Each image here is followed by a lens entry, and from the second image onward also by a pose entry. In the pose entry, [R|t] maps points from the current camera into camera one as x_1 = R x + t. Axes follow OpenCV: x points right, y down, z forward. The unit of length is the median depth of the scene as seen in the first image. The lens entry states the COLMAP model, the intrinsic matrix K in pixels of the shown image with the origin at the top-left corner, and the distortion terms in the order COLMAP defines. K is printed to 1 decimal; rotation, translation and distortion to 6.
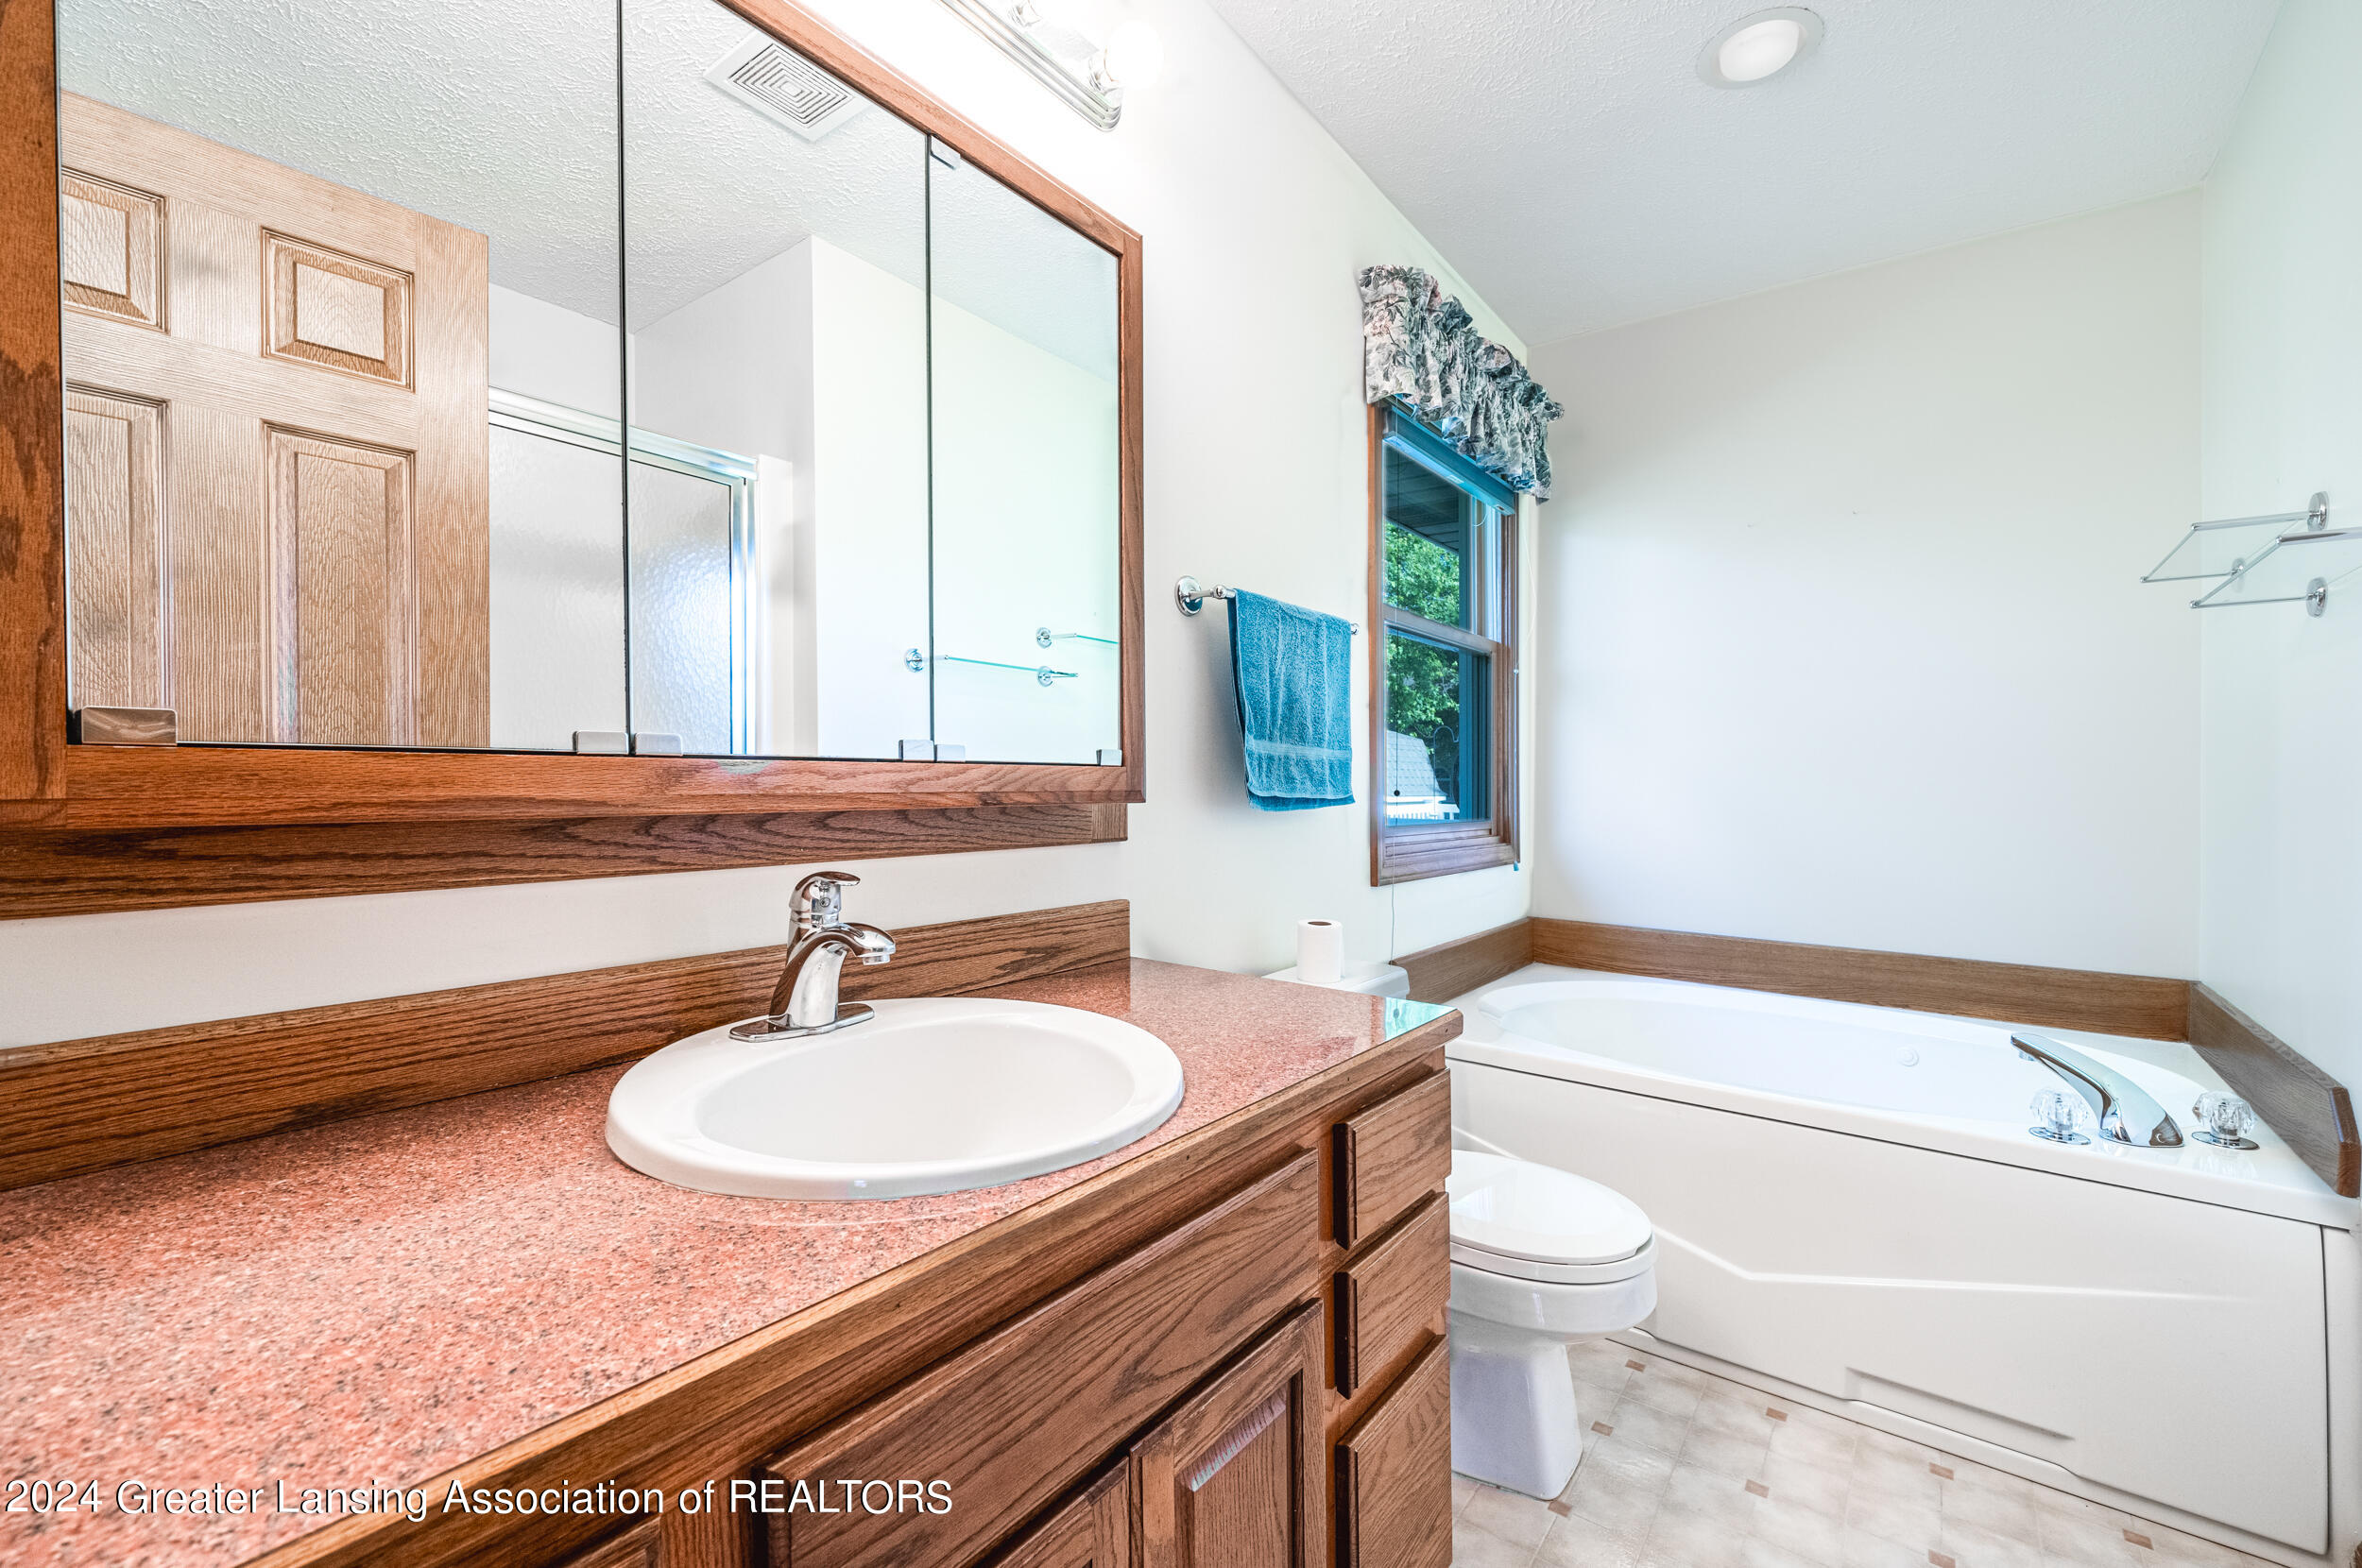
lens RADIAL K [[984.7, 0, 1181.0], [0, 984.7, 784.0], [0, 0, 1]] dist [-0.000352, -0.000010]
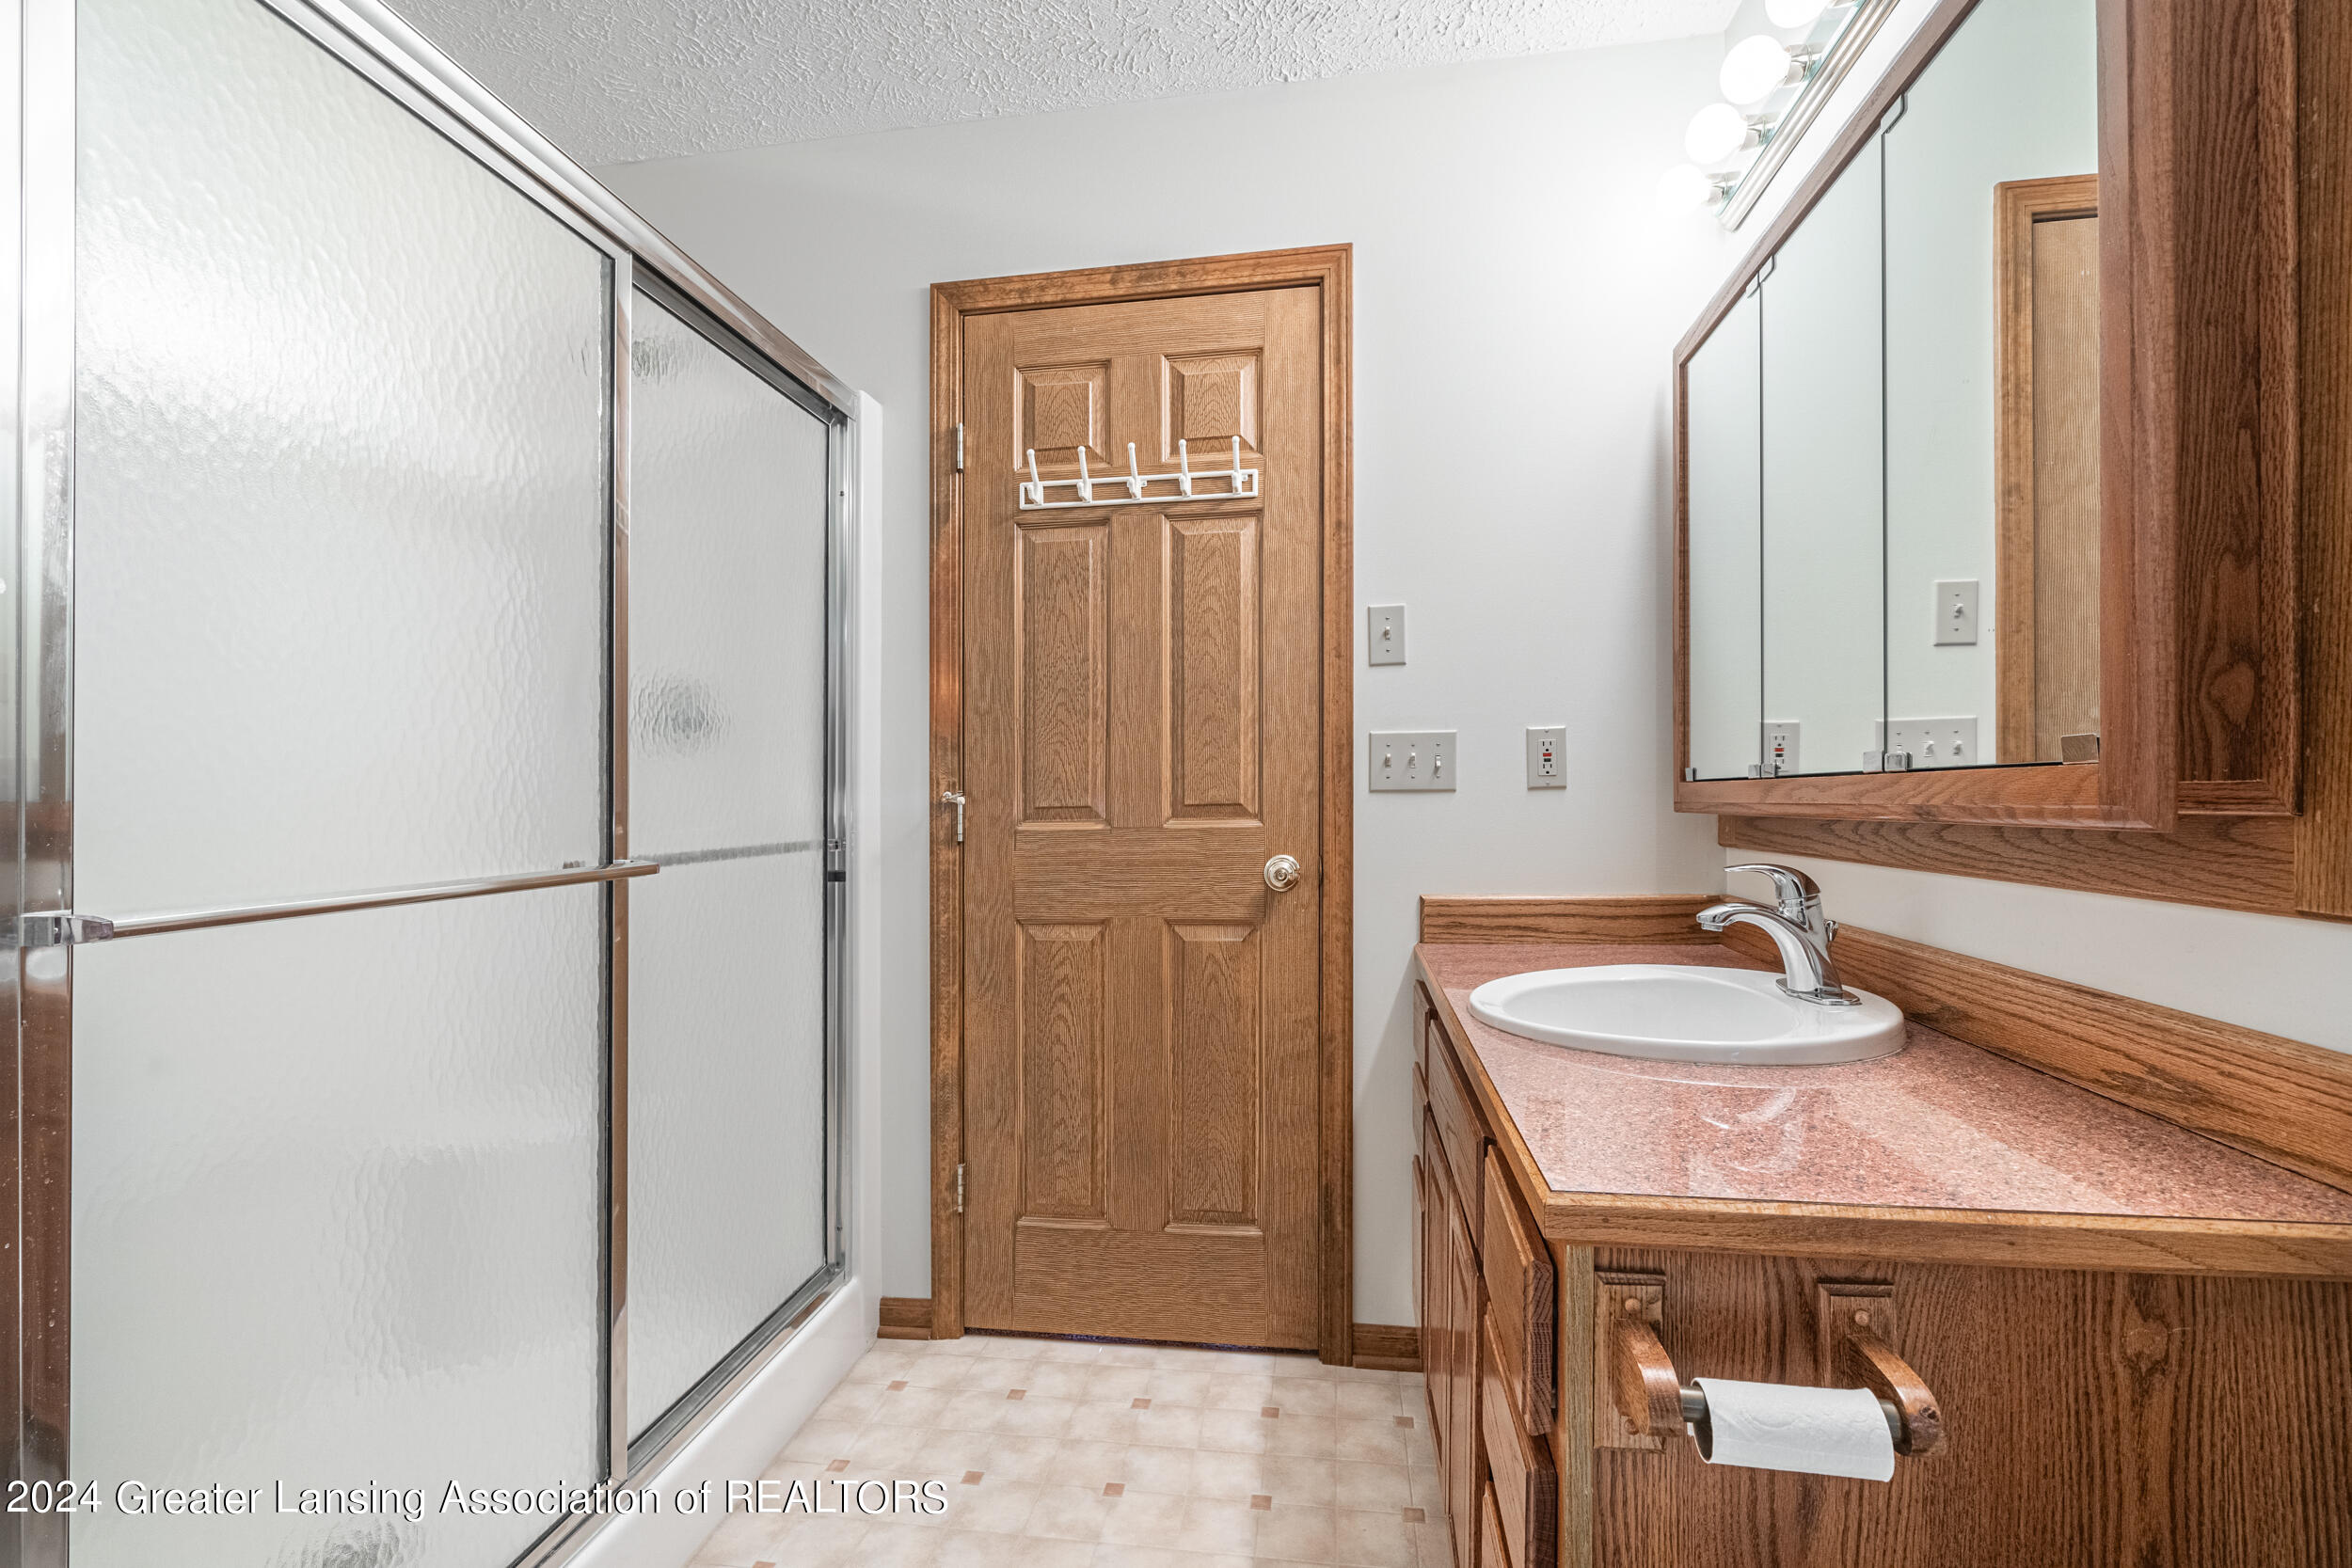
lens RADIAL K [[980.5, 0, 1176.0], [0, 980.5, 784.0], [0, 0, 1]] dist [-0.000352, -0.000010]
pose [[-0.875749, -0.004162, -0.482748, 0.664410], [0.003598, 0.999879, -0.015148, 0.000250], [0.482753, -0.015003, -0.875628, 1.241499]]
